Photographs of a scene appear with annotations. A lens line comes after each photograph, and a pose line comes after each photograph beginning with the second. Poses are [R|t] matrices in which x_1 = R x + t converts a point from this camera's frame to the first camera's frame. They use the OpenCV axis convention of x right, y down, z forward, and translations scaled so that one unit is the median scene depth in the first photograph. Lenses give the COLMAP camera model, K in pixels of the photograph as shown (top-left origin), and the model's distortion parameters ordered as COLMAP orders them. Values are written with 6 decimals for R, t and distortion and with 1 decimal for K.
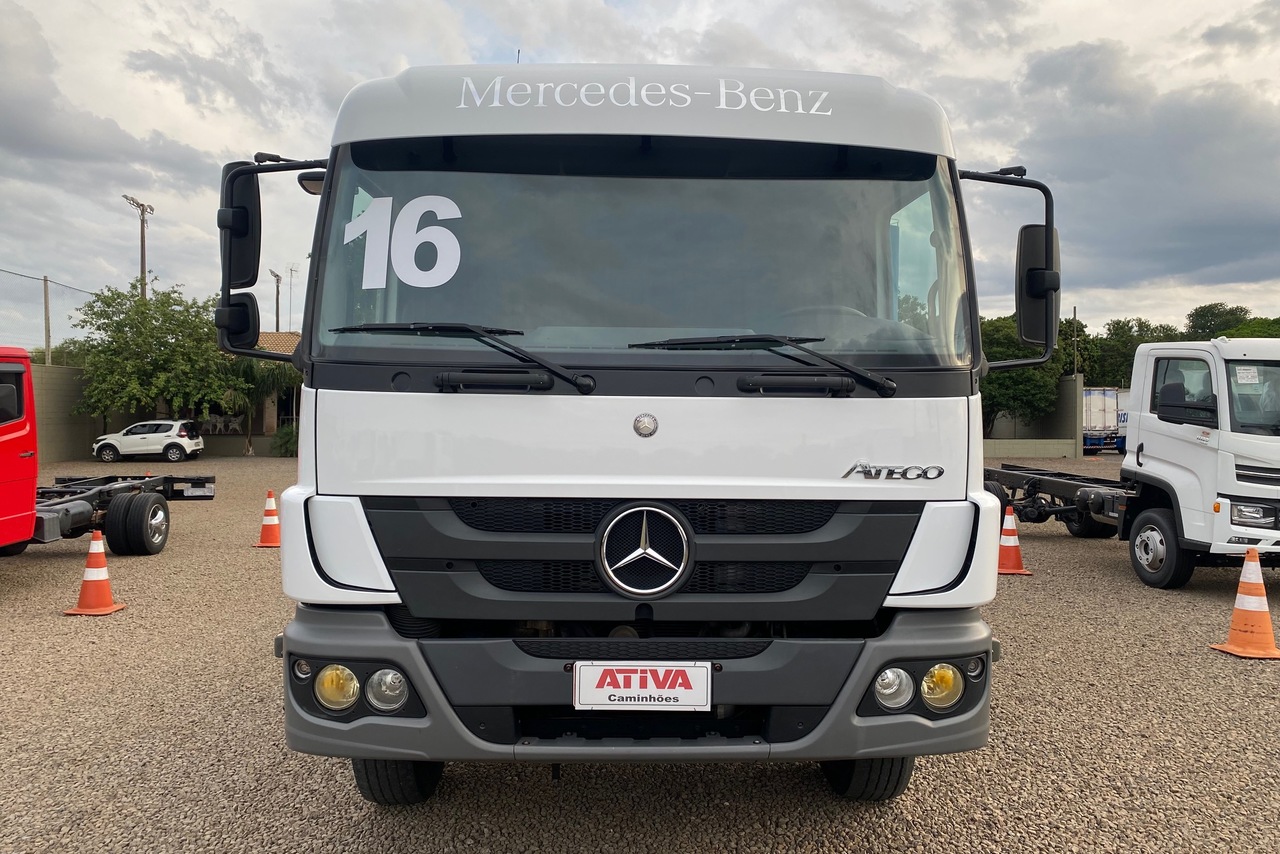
lens RADIAL K [[1050.9, 0, 640.0], [0, 1050.9, 427.0], [0, 0, 1]] dist [0.060861, -0.002866]
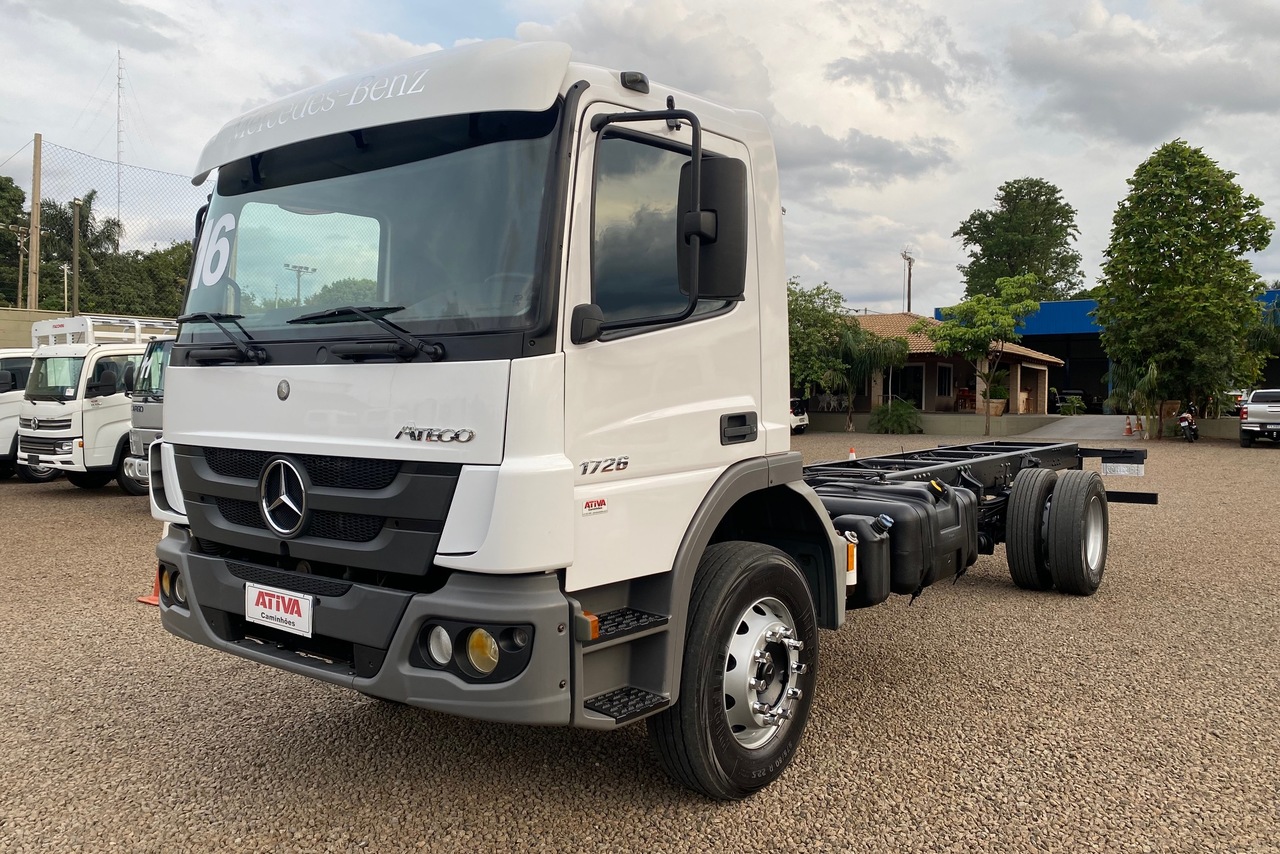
lens RADIAL K [[1050.9, 0, 640.0], [0, 1050.9, 427.0], [0, 0, 1]] dist [0.060861, -0.002866]
pose [[0.746613, 0.014824, -0.665094, 1.077263], [-0.002747, 0.999812, 0.019202, 0.015419], [0.665253, -0.012509, 0.746513, 0.371368]]
